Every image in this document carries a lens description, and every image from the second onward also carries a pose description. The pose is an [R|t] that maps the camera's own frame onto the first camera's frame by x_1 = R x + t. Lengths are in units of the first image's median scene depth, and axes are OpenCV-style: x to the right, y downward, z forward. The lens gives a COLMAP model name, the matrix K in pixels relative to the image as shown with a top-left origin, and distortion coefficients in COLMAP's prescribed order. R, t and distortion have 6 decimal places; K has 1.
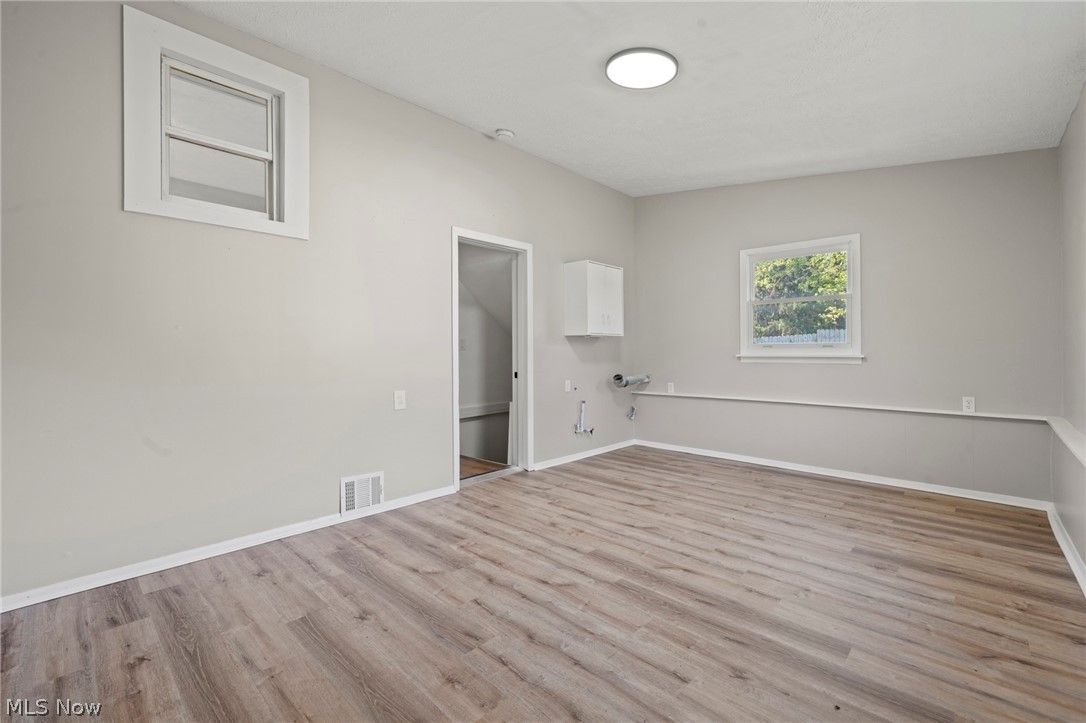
lens RADIAL K [[467.0, 0, 537.8], [0, 467.0, 342.4], [0, 0, 1]] dist [-0.002287, 0.000531]
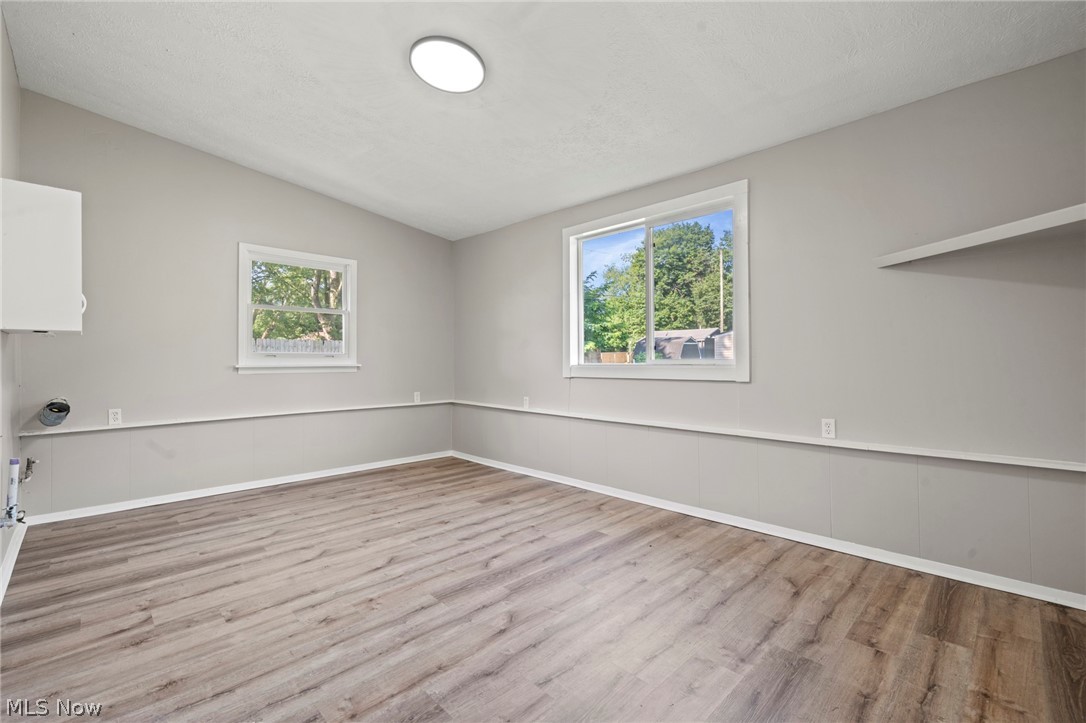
lens RADIAL K [[467.0, 0, 539.1], [0, 467.0, 363.2], [0, 0, 1]] dist [-0.002287, 0.000531]
pose [[0.028508, -0.005312, 0.999579, -0.707904], [-0.019426, 0.999794, 0.005867, 0.013028], [-0.999405, -0.019585, 0.028399, 0.776156]]
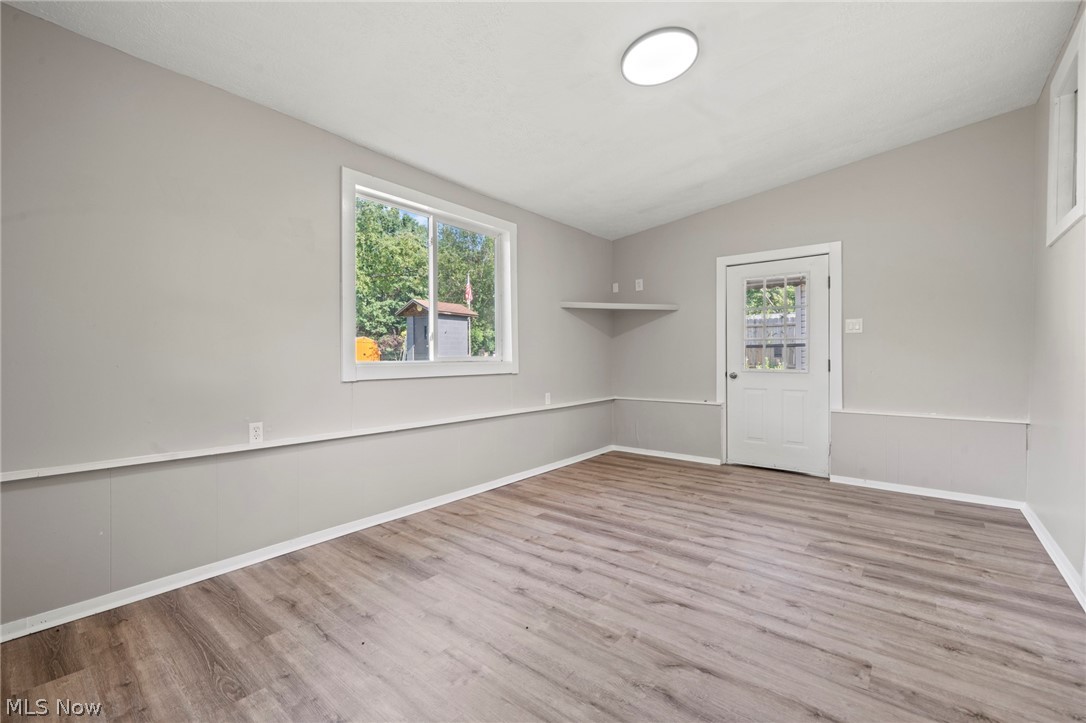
lens RADIAL K [[467.0, 0, 546.8], [0, 467.0, 355.9], [0, 0, 1]] dist [-0.002287, 0.000531]
pose [[-0.996103, 0.001165, -0.088189, 0.521362], [0.003322, 0.999699, -0.024318, 0.038975], [0.088134, -0.024516, -0.995807, 1.894105]]
